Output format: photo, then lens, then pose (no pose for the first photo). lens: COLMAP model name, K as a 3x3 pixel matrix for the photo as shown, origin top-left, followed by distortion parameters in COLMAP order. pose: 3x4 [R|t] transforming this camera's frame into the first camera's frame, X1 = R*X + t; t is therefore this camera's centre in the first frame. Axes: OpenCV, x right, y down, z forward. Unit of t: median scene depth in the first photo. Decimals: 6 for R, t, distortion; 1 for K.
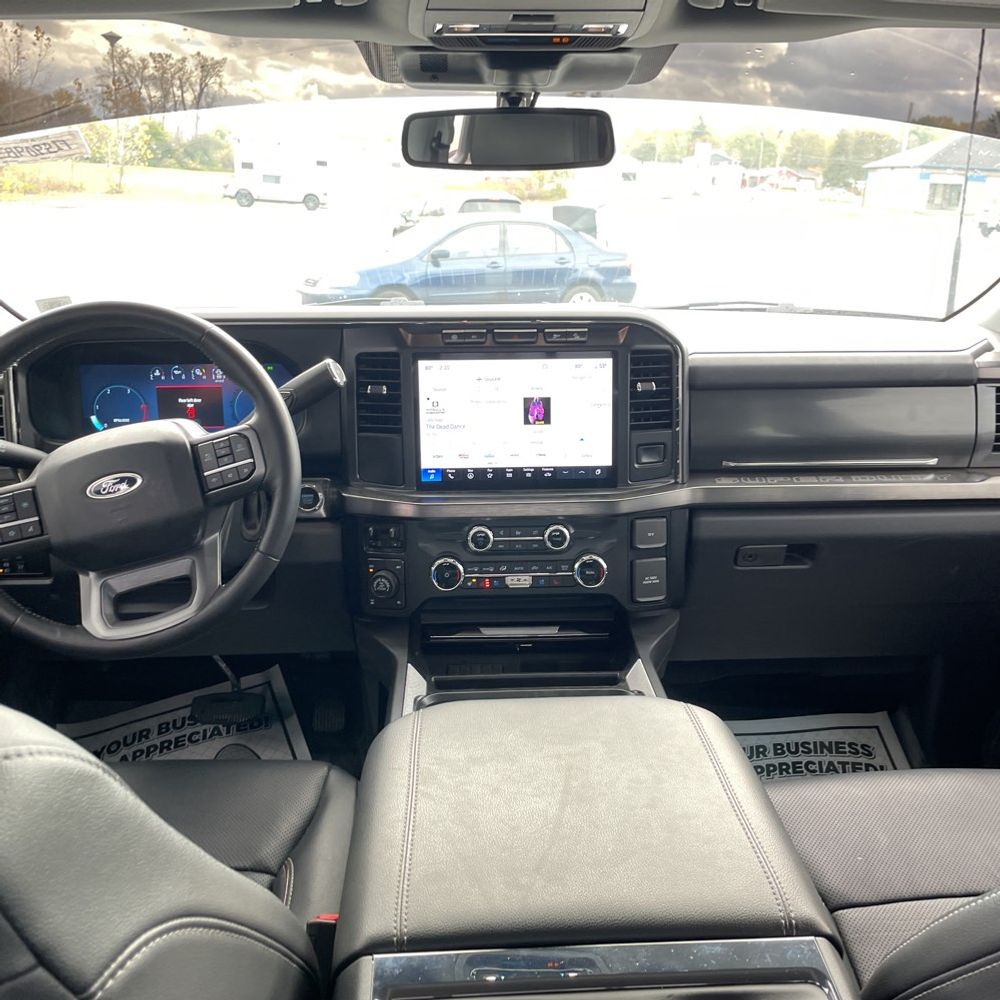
lens RADIAL K [[1065.7, 0, 500.0], [0, 1065.7, 500.0], [0, 0, 1]] dist [0.006936, 0.005676]
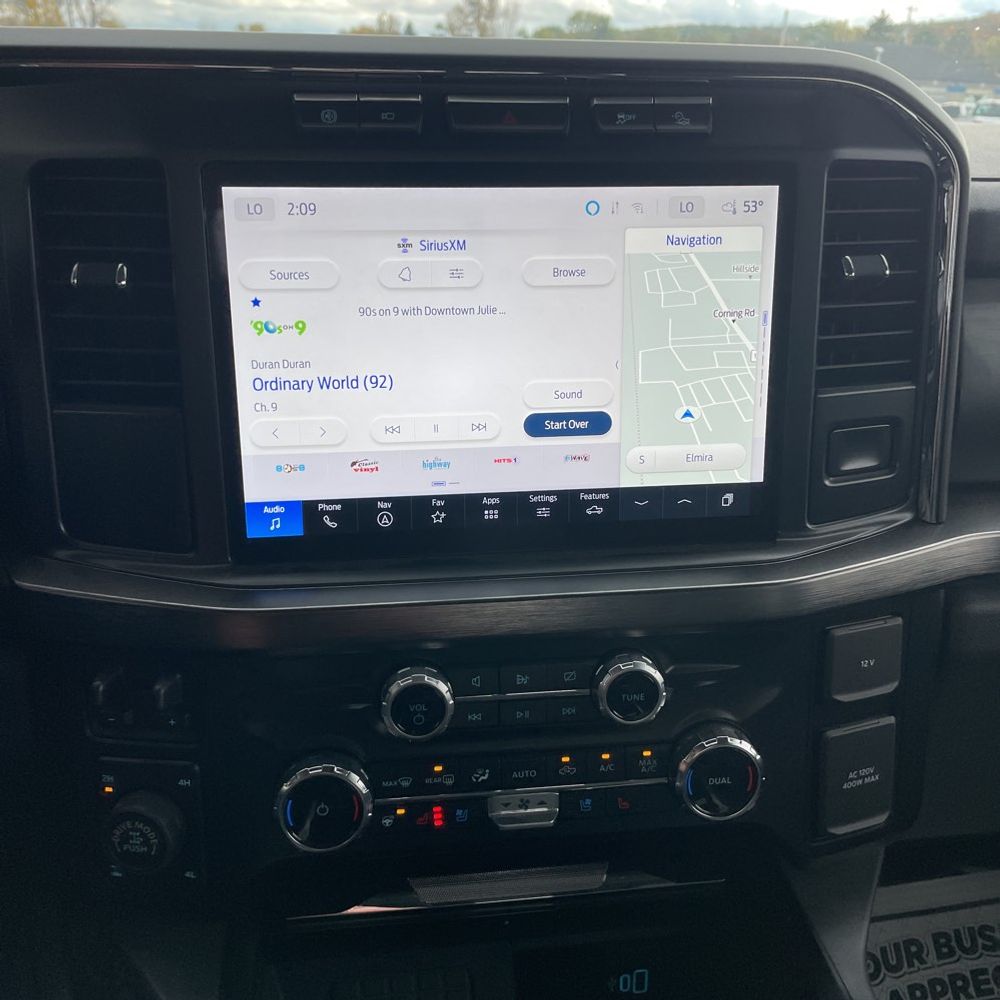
lens RADIAL K [[1098.1, 0, 500.0], [0, 1098.1, 500.0], [0, 0, 1]] dist [0.036385, 0.019146]
pose [[0.996339, -0.019223, 0.083303, -0.019216], [0.014520, 0.998285, 0.056704, -0.048421], [-0.084251, -0.055287, 0.994910, 0.611815]]
